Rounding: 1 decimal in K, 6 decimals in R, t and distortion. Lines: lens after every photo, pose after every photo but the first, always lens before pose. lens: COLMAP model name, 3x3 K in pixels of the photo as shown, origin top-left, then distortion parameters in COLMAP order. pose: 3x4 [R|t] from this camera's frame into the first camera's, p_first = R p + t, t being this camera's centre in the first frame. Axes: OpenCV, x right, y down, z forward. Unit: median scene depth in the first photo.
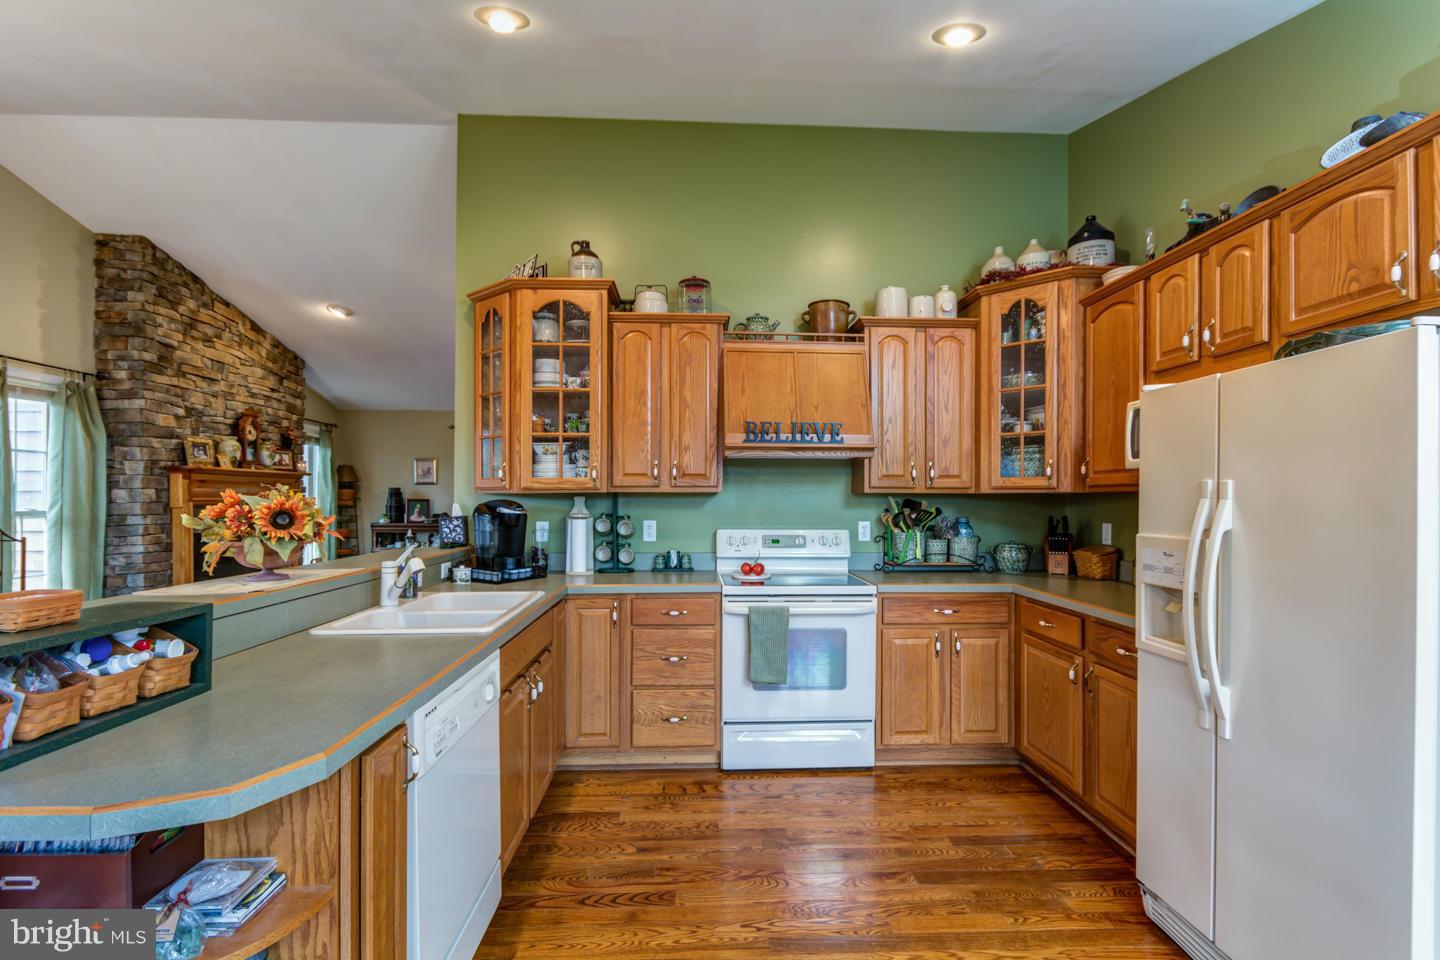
lens RADIAL K [[660.2, 0, 723.1], [0, 660.2, 499.1], [0, 0, 1]] dist [0.009223, -0.009375]
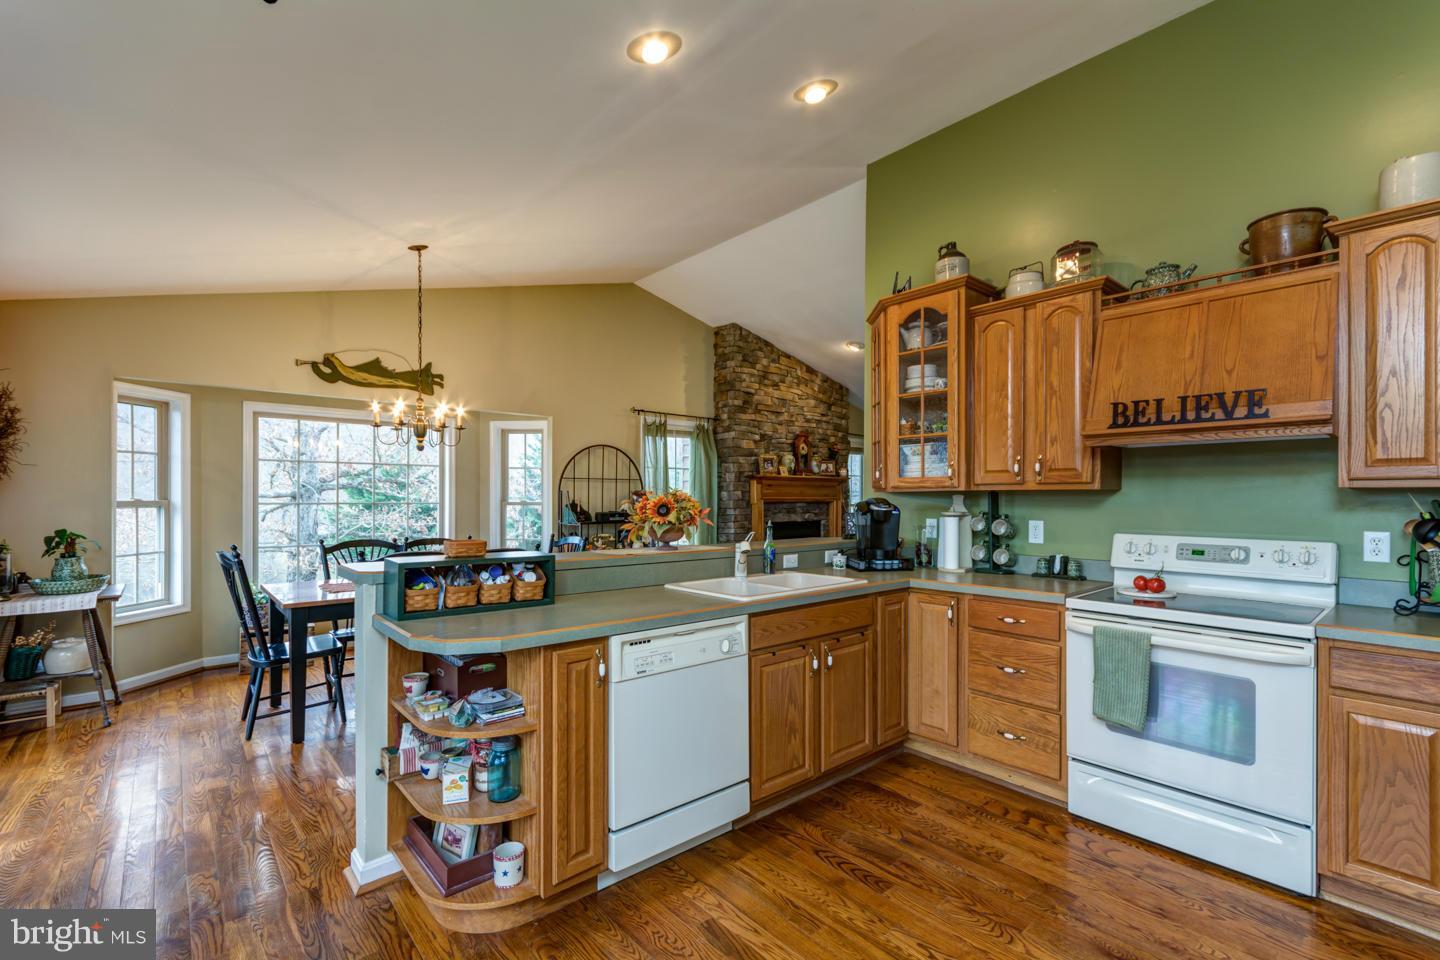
lens RADIAL K [[632.2, 0, 725.2], [0, 632.2, 497.5], [0, 0, 1]] dist [0.003522, 0.000834]
pose [[0.623019, -0.000310, -0.782206, 0.312952], [-0.001612, 0.999997, -0.001680, 0.002525], [0.782205, 0.002307, 0.623017, 0.116861]]
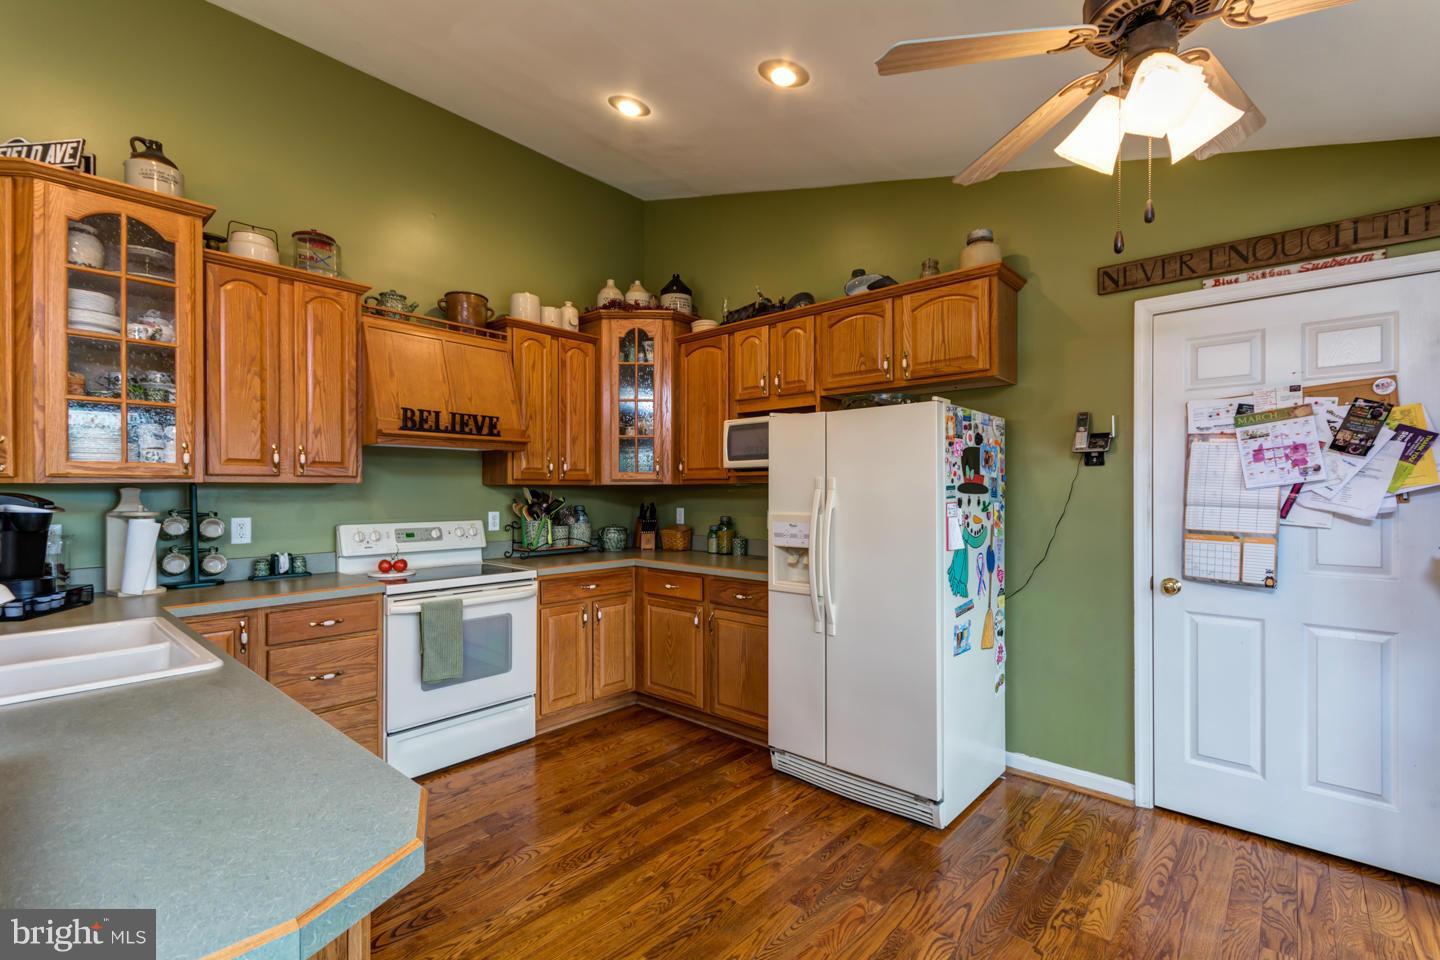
lens RADIAL K [[639.8, 0, 725.1], [0, 639.8, 492.1], [0, 0, 1]] dist [0.002015, 0.000395]
pose [[0.696964, -0.005361, 0.717087, -0.263293], [0.003450, 0.999986, 0.004123, 0.000183], [-0.717098, -0.000399, 0.696972, 0.040567]]
